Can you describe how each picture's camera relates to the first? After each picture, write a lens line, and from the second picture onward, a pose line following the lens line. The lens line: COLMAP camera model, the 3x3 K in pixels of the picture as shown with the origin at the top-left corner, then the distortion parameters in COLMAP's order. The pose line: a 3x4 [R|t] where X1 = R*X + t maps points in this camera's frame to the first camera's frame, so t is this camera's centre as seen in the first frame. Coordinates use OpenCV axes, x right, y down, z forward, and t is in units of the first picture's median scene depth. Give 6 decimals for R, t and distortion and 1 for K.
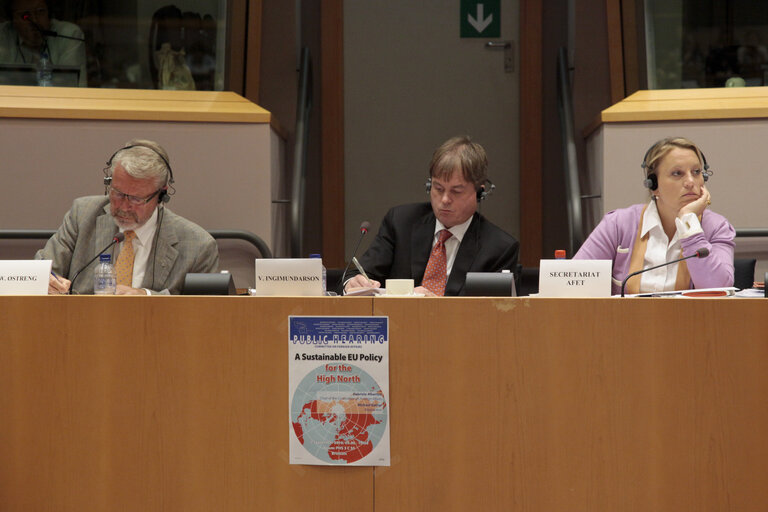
lens RADIAL K [[2301.2, 0, 384.2], [0, 2301.2, 239.6], [0, 0, 1]] dist [0.629079, -0.400157]
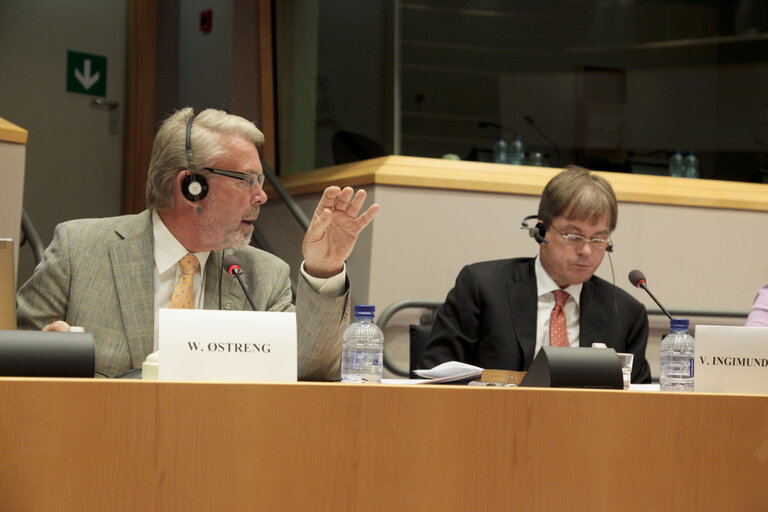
lens RADIAL K [[1374.5, 0, 403.4], [0, 1374.5, 257.3], [0, 0, 1]] dist [0.265692, -0.041793]
pose [[0.824684, 0.057774, 0.562635, -0.305624], [-0.034487, 0.998055, -0.051937, 0.012117], [-0.564541, 0.023428, 0.825072, 0.773822]]
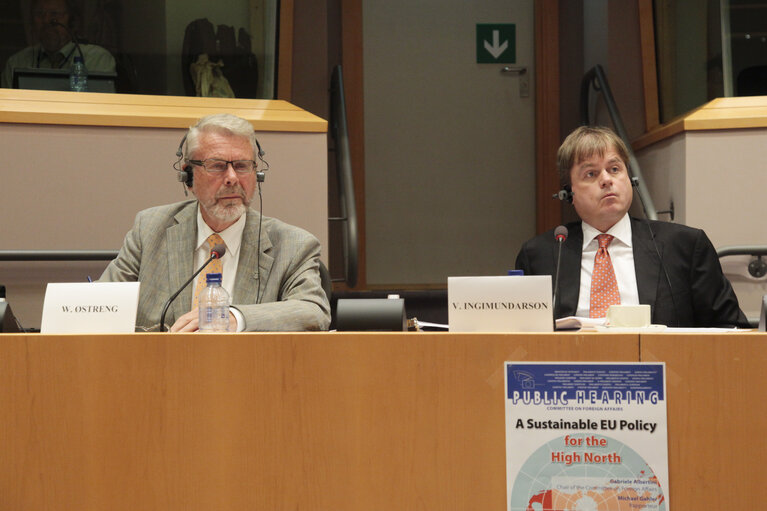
lens RADIAL K [[1556.2, 0, 383.5], [0, 1556.2, 255.5], [0, 0, 1]] dist [0.293263, 0.065260]
pose [[0.996701, -0.008519, 0.080713, -0.112693], [0.009305, 0.999913, -0.009371, 0.006196], [-0.080626, 0.010091, 0.996693, 0.553757]]
